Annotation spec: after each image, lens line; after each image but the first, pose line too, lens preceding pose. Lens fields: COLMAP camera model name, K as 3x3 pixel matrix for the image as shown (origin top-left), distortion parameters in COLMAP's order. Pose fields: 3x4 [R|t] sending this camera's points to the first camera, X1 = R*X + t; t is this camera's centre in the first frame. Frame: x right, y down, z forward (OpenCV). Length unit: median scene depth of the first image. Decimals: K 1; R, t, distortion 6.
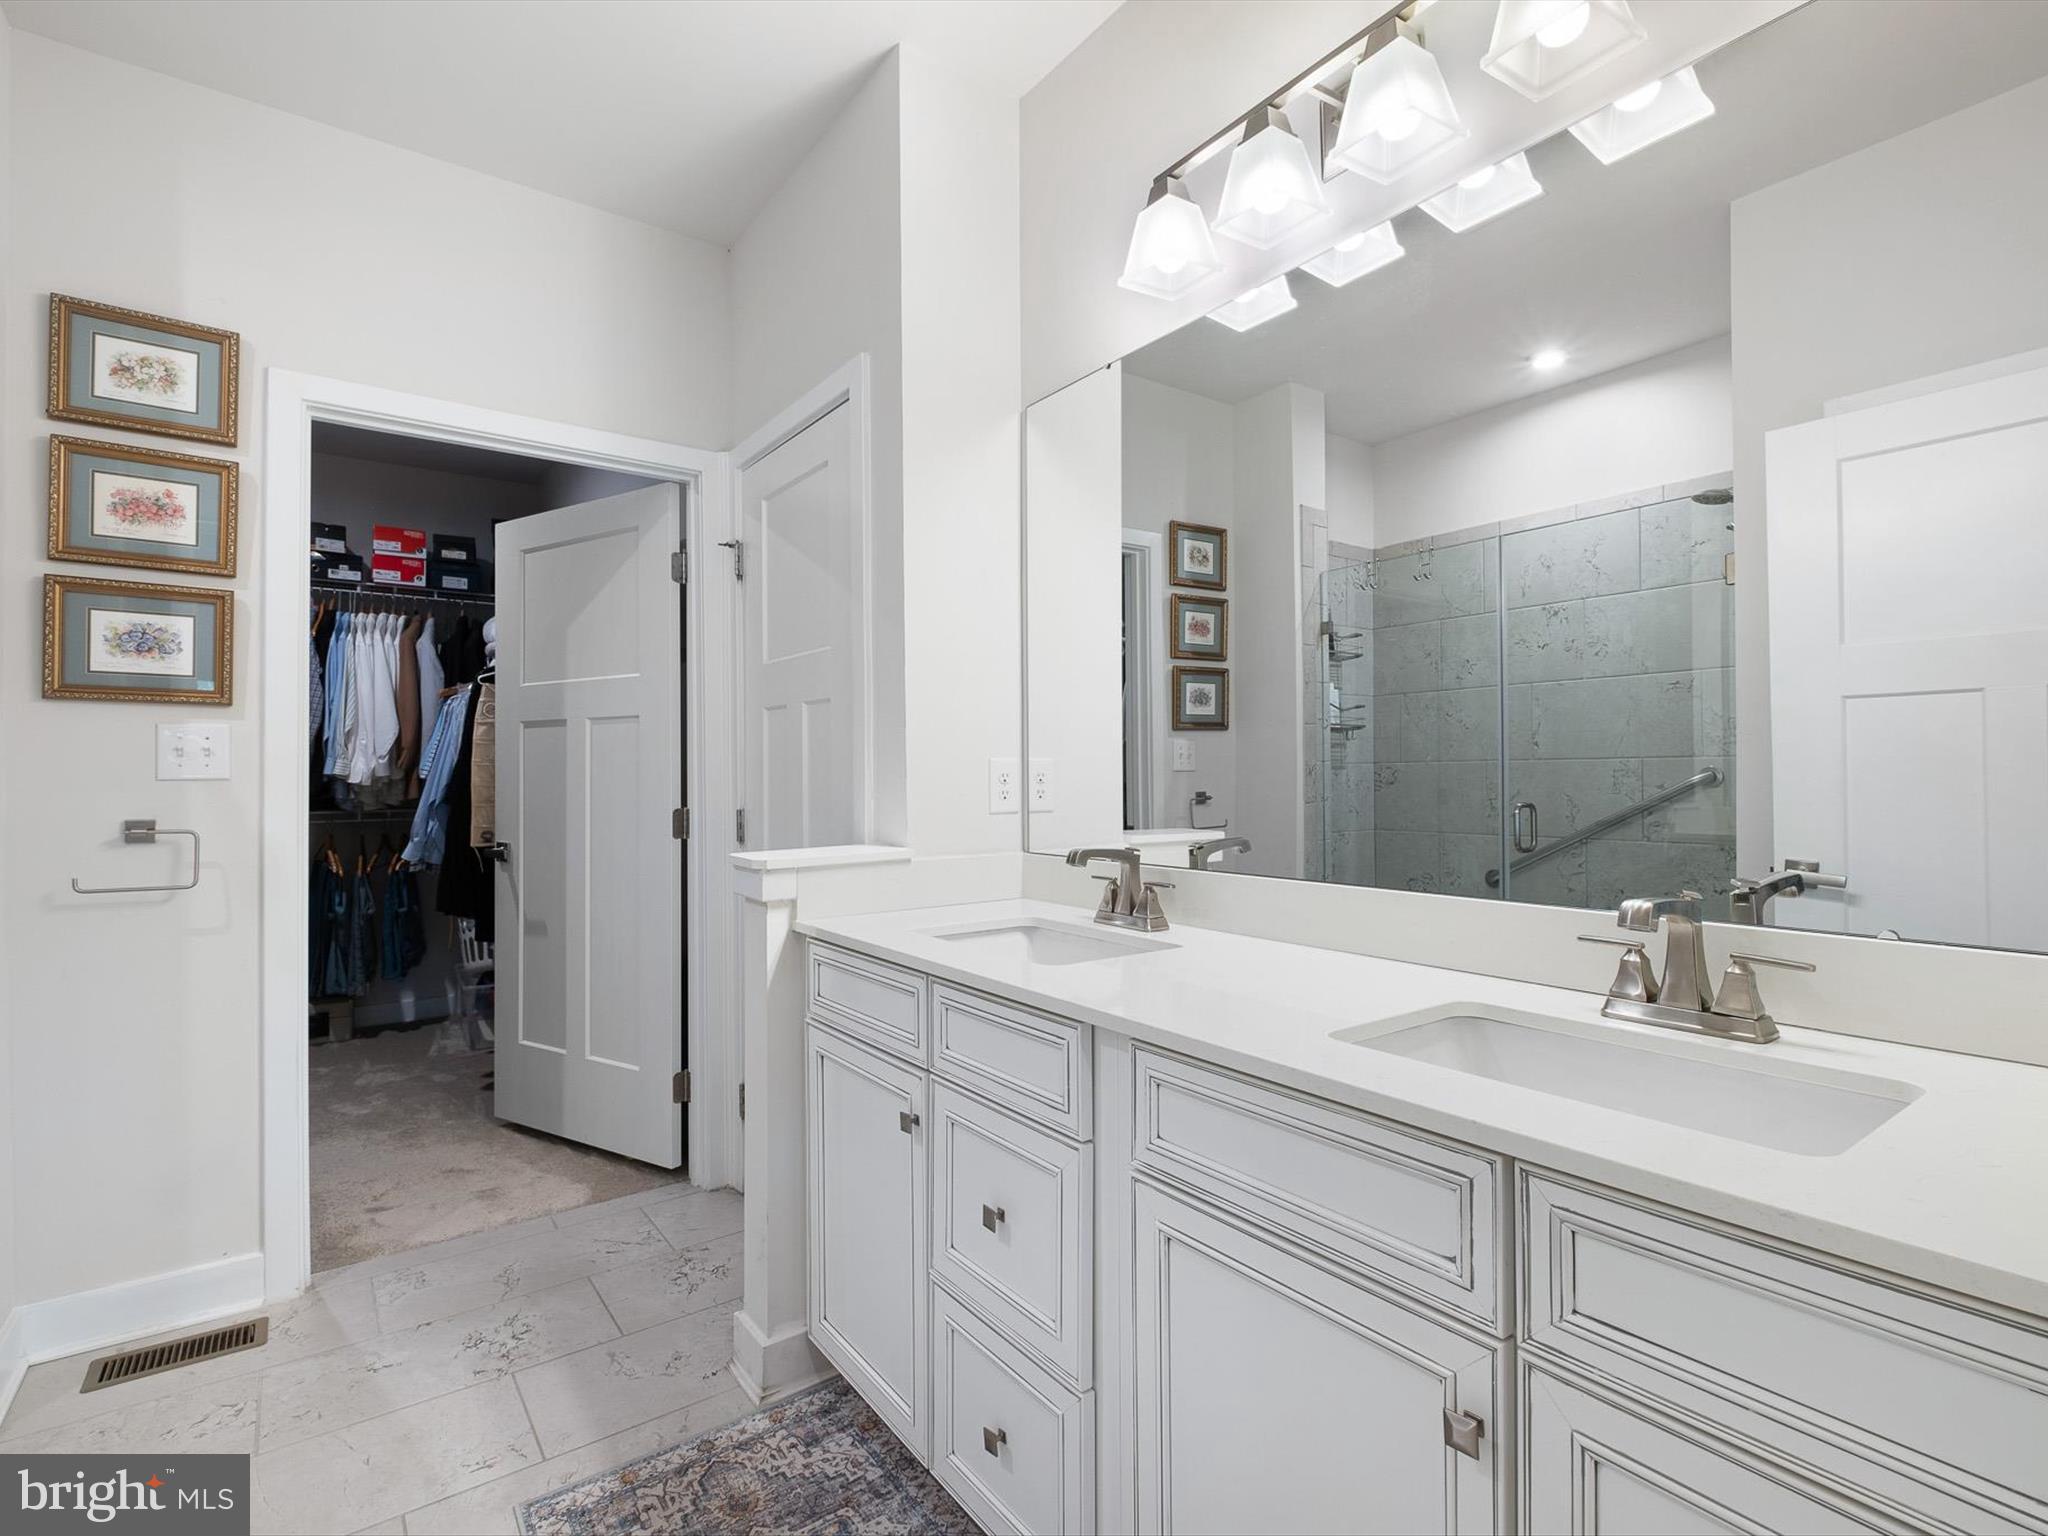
lens RADIAL K [[986.9, 0, 1020.7], [0, 986.9, 765.9], [0, 0, 1]] dist [-0.001254, -0.002074]
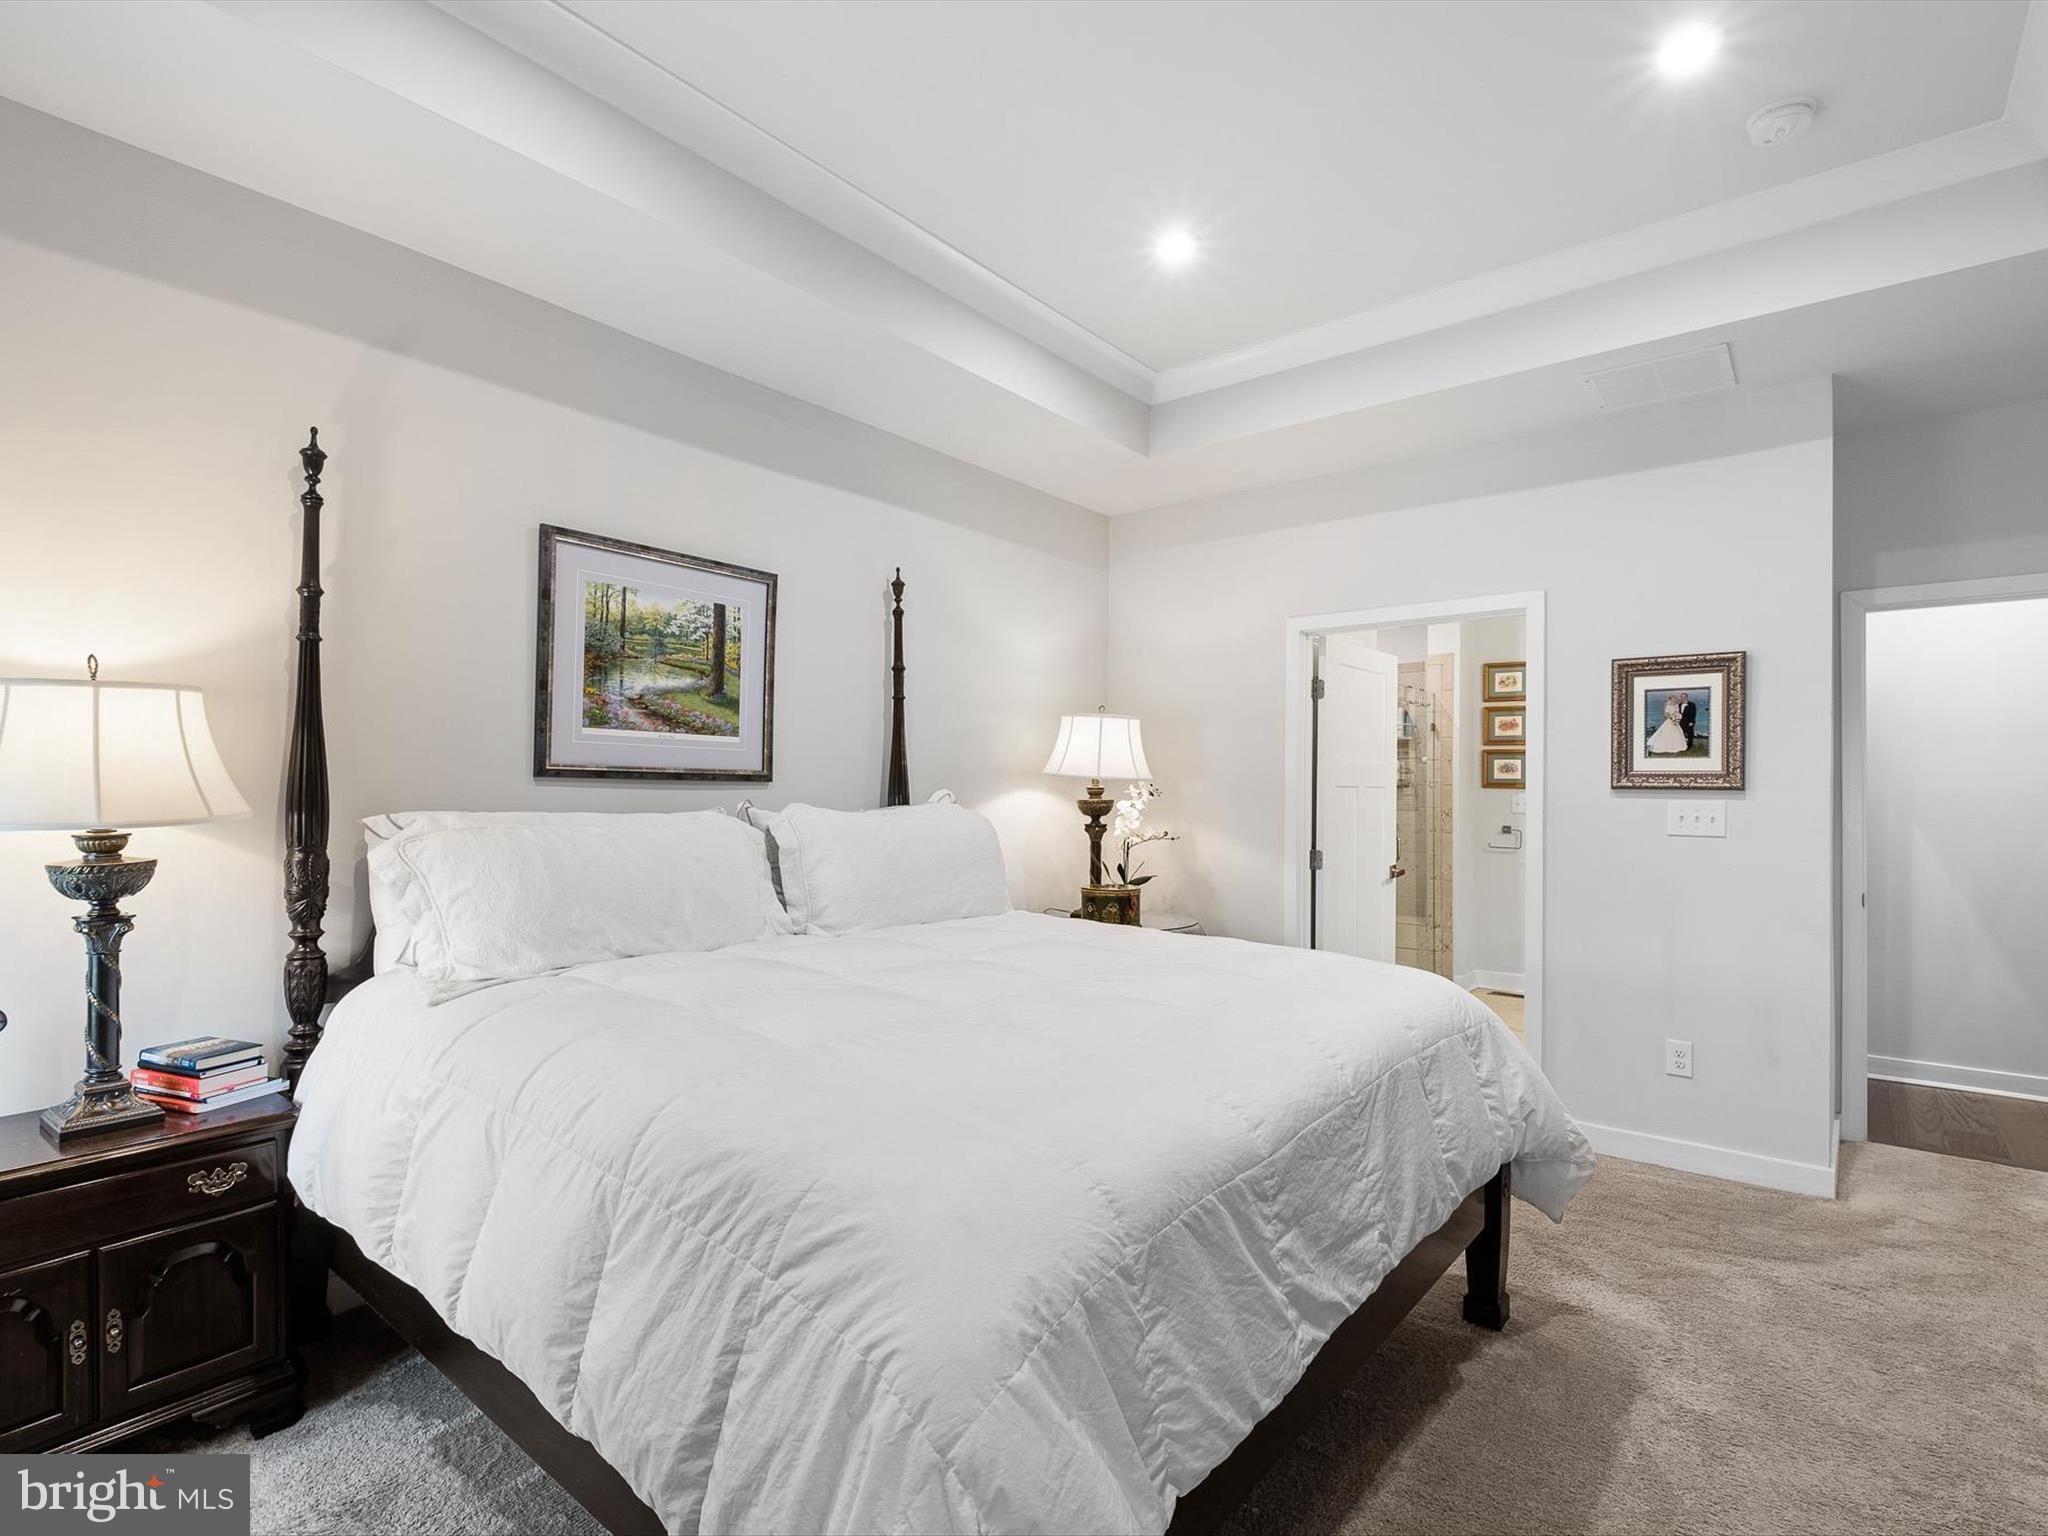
lens RADIAL K [[986.9, 0, 1021.8], [0, 986.9, 777.4], [0, 0, 1]] dist [-0.001254, -0.002074]
pose [[0.234949, -0.003719, -0.972001, 1.802581], [-0.000978, 0.999991, -0.004062, -0.085091], [0.972007, 0.001905, 0.234943, -1.240290]]
